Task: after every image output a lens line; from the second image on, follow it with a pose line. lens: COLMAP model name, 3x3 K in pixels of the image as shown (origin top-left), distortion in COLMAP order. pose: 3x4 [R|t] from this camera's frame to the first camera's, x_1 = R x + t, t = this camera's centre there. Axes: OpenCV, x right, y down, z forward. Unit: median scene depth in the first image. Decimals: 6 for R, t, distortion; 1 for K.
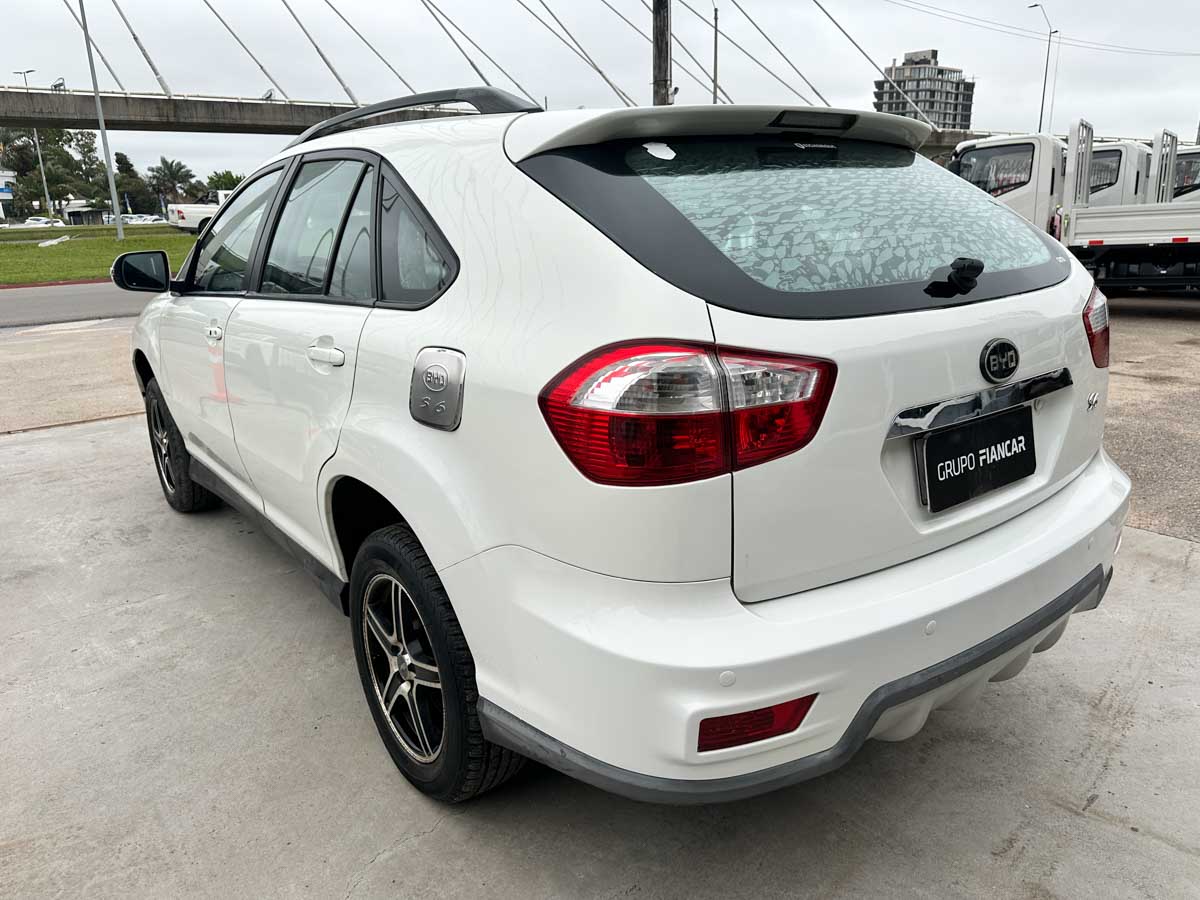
lens RADIAL K [[849.9, 0, 590.0], [0, 849.9, 464.7], [0, 0, 1]] dist [0.049186, -0.068167]
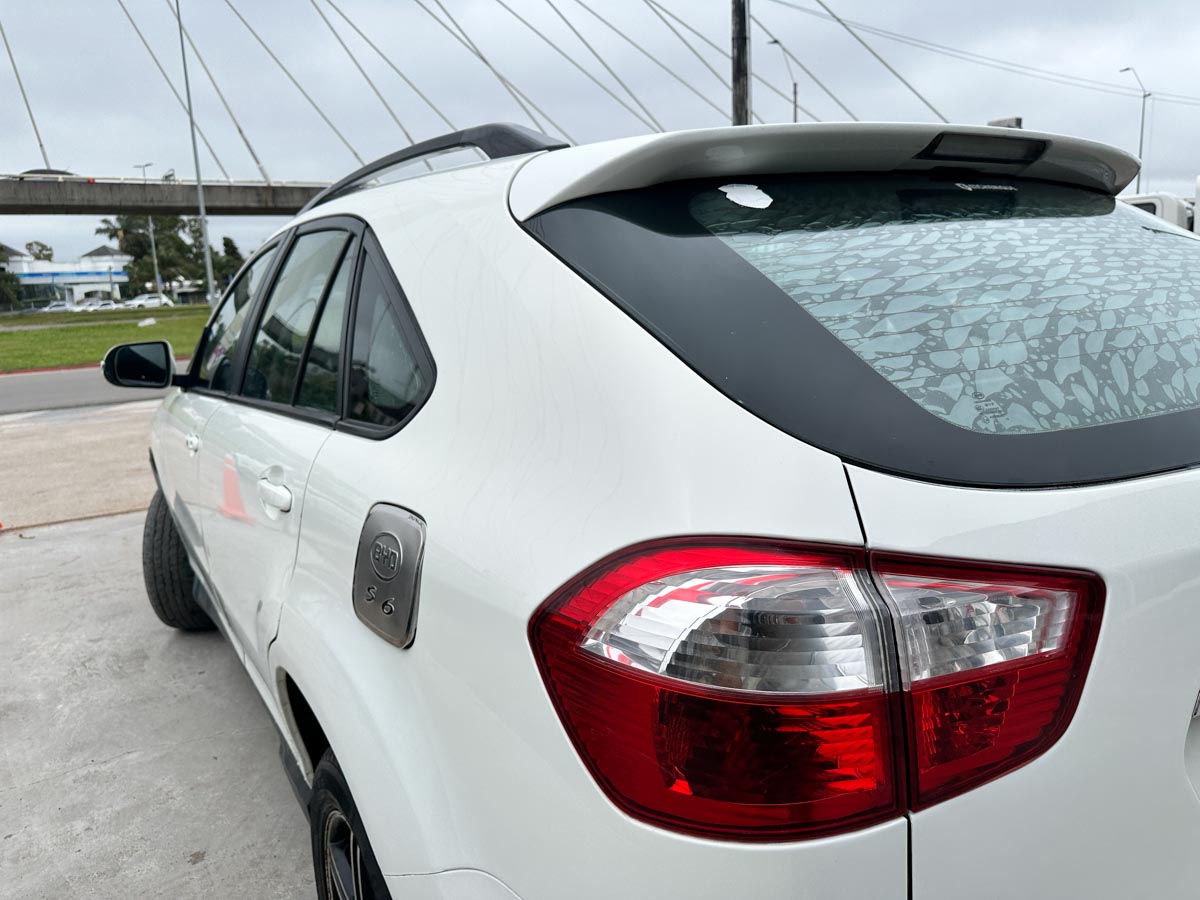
lens RADIAL K [[862.7, 0, 600.0], [0, 862.7, 450.0], [0, 0, 1]] dist [-0.008699, -0.009535]
pose [[0.996598, -0.002027, -0.082388, 0.024941], [-0.005894, 0.995385, -0.095784, -0.115735], [0.082202, 0.095943, 0.991987, 0.368202]]
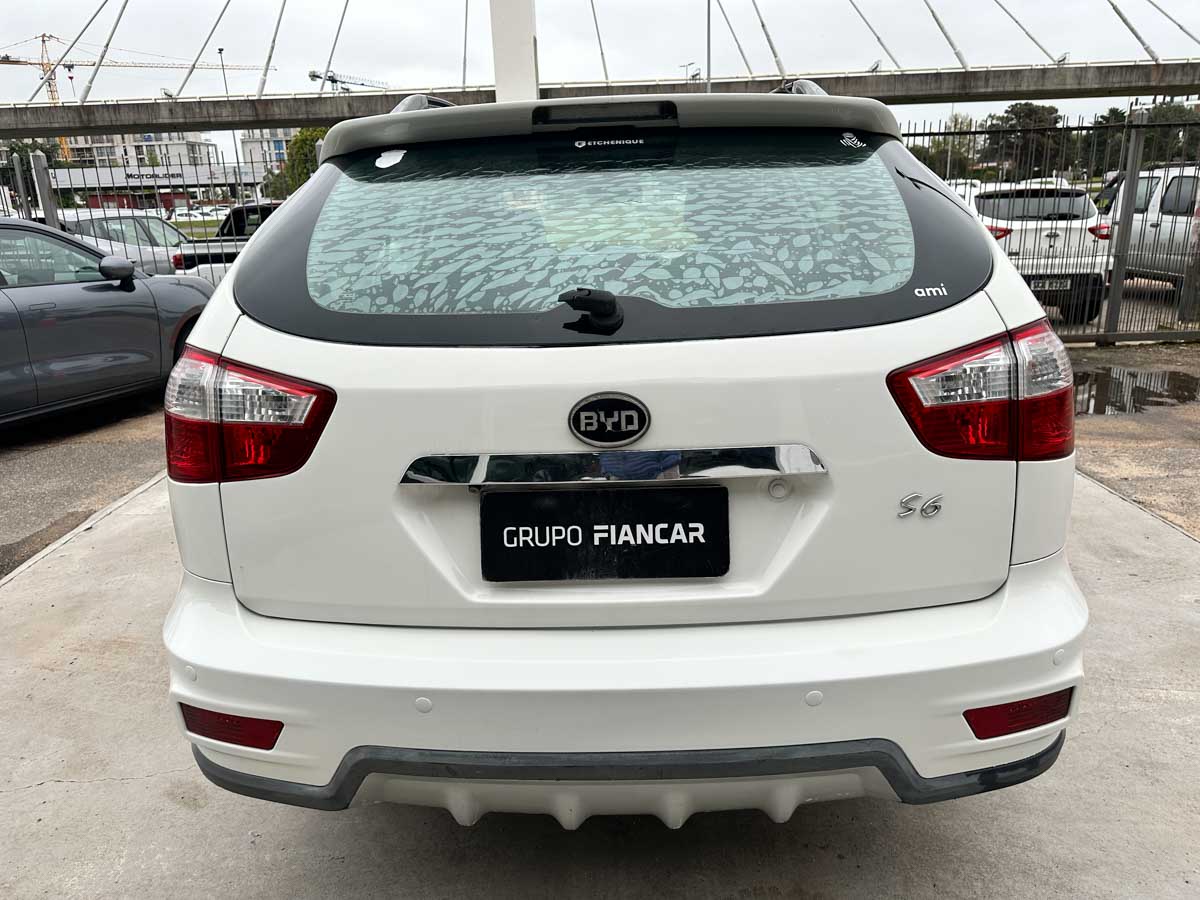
lens RADIAL K [[839.0, 0, 600.0], [0, 839.0, 450.0], [0, 0, 1]] dist [0.078973, -0.109161]
pose [[0.792262, 0.177951, -0.583656, 0.869465], [-0.167048, 0.983241, 0.073028, -0.139291], [0.586870, 0.039641, 0.808710, 0.338893]]
